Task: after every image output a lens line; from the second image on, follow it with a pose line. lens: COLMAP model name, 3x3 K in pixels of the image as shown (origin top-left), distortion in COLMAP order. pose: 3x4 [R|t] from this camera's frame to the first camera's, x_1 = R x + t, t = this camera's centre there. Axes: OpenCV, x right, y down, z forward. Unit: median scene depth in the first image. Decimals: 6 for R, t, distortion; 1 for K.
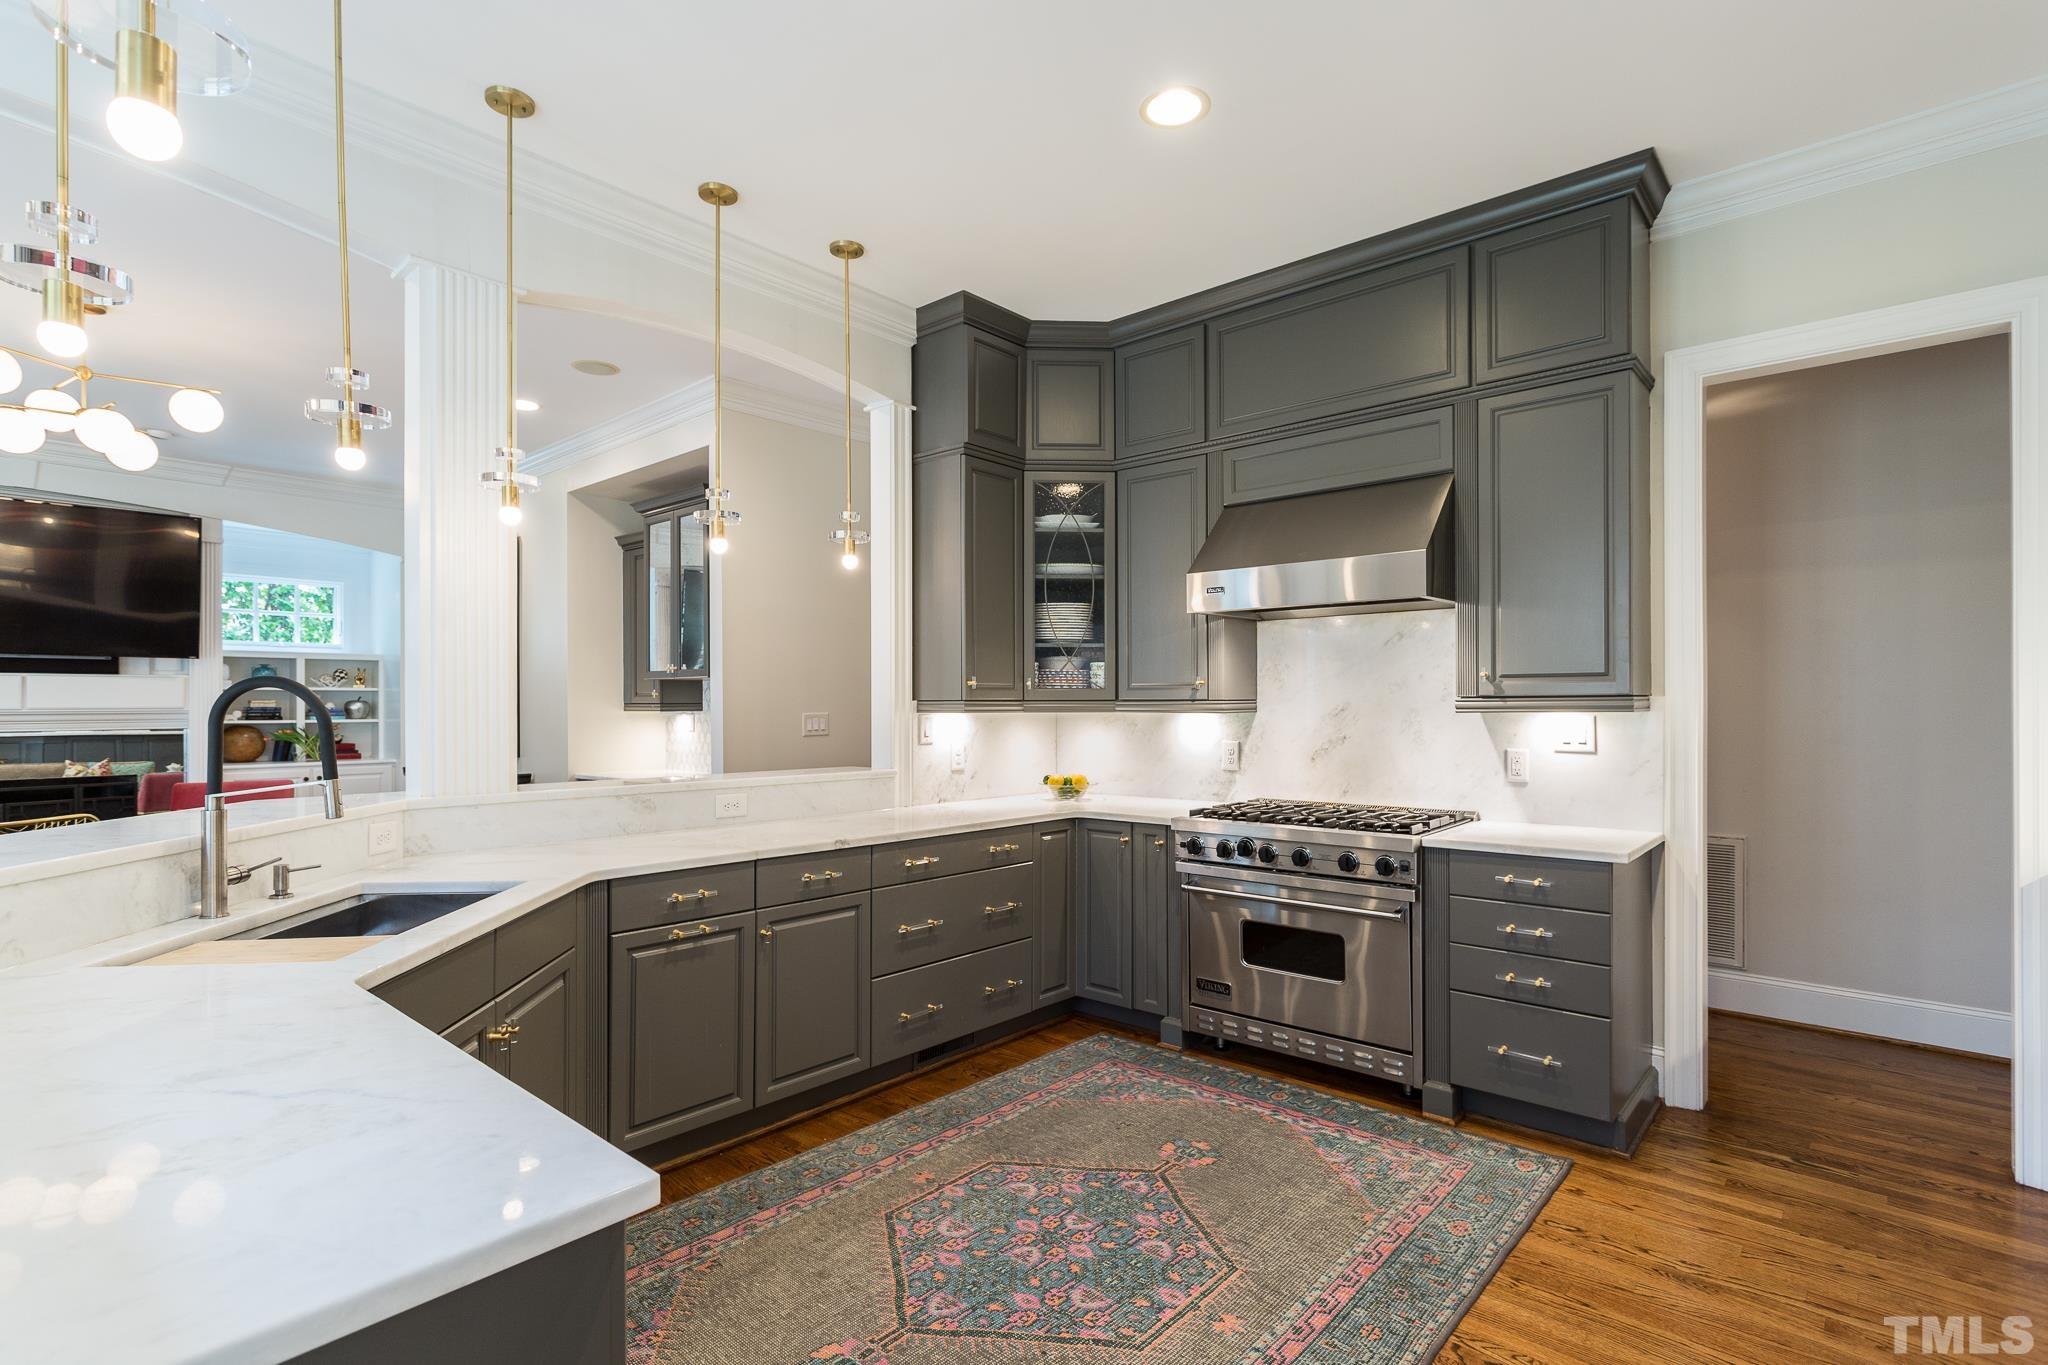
lens RADIAL K [[985.6, 0, 1006.8], [0, 985.6, 703.3], [0, 0, 1]] dist [0.003581, -0.000263]
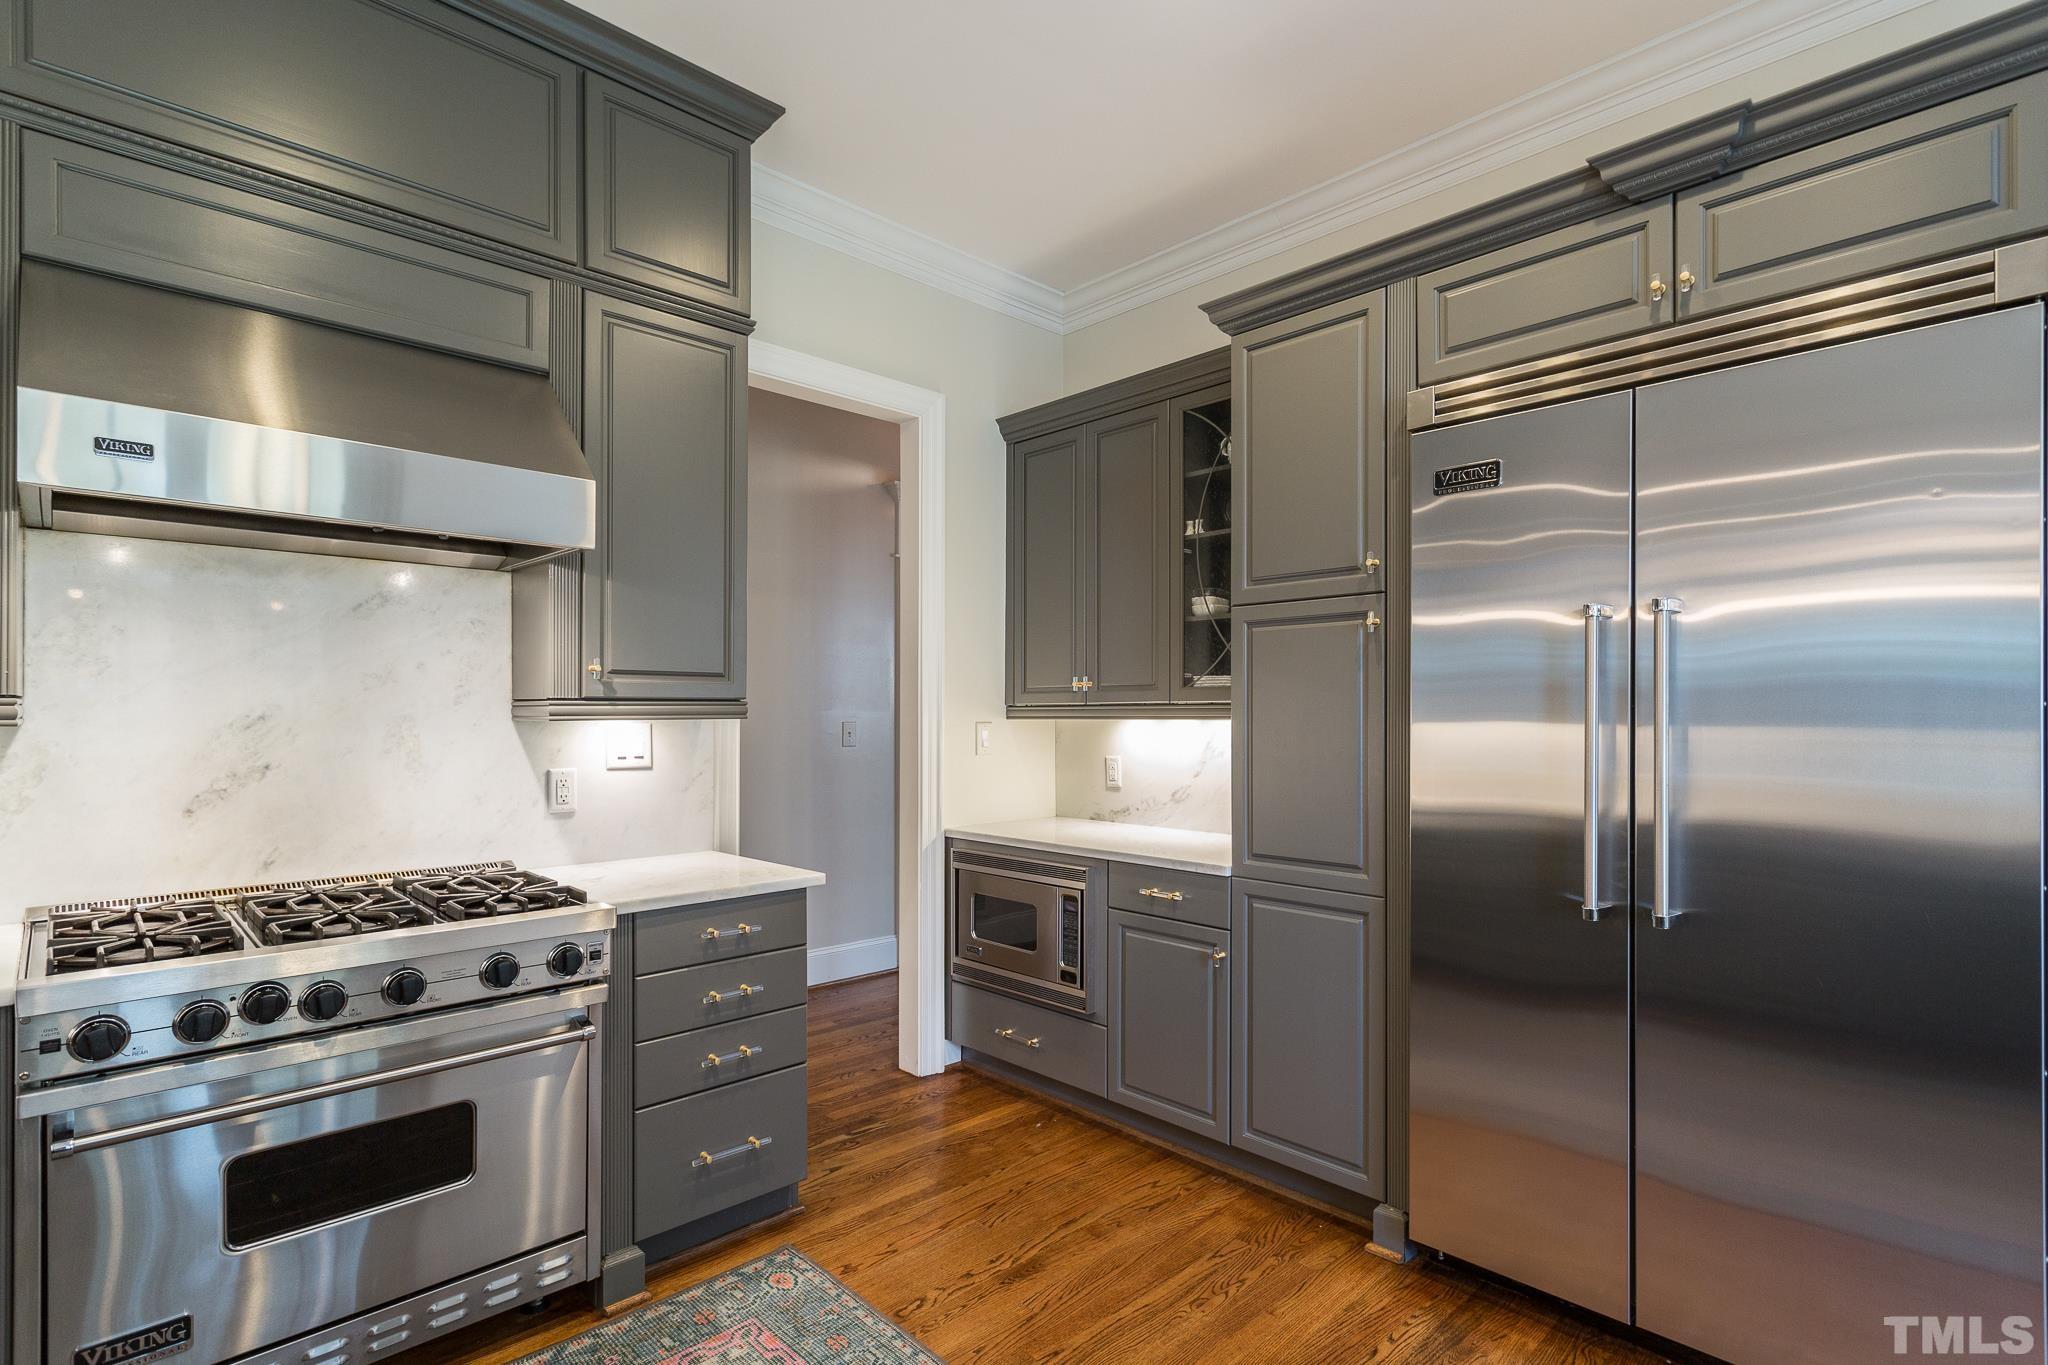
lens RADIAL K [[985.6, 0, 1025.0], [0, 985.6, 702.6], [0, 0, 1]] dist [0.003581, -0.000263]
pose [[0.071896, 0.015586, 0.997290, -0.234450], [-0.000767, 0.999878, -0.015571, 0.007374], [-0.997412, 0.000354, 0.071899, 0.642309]]
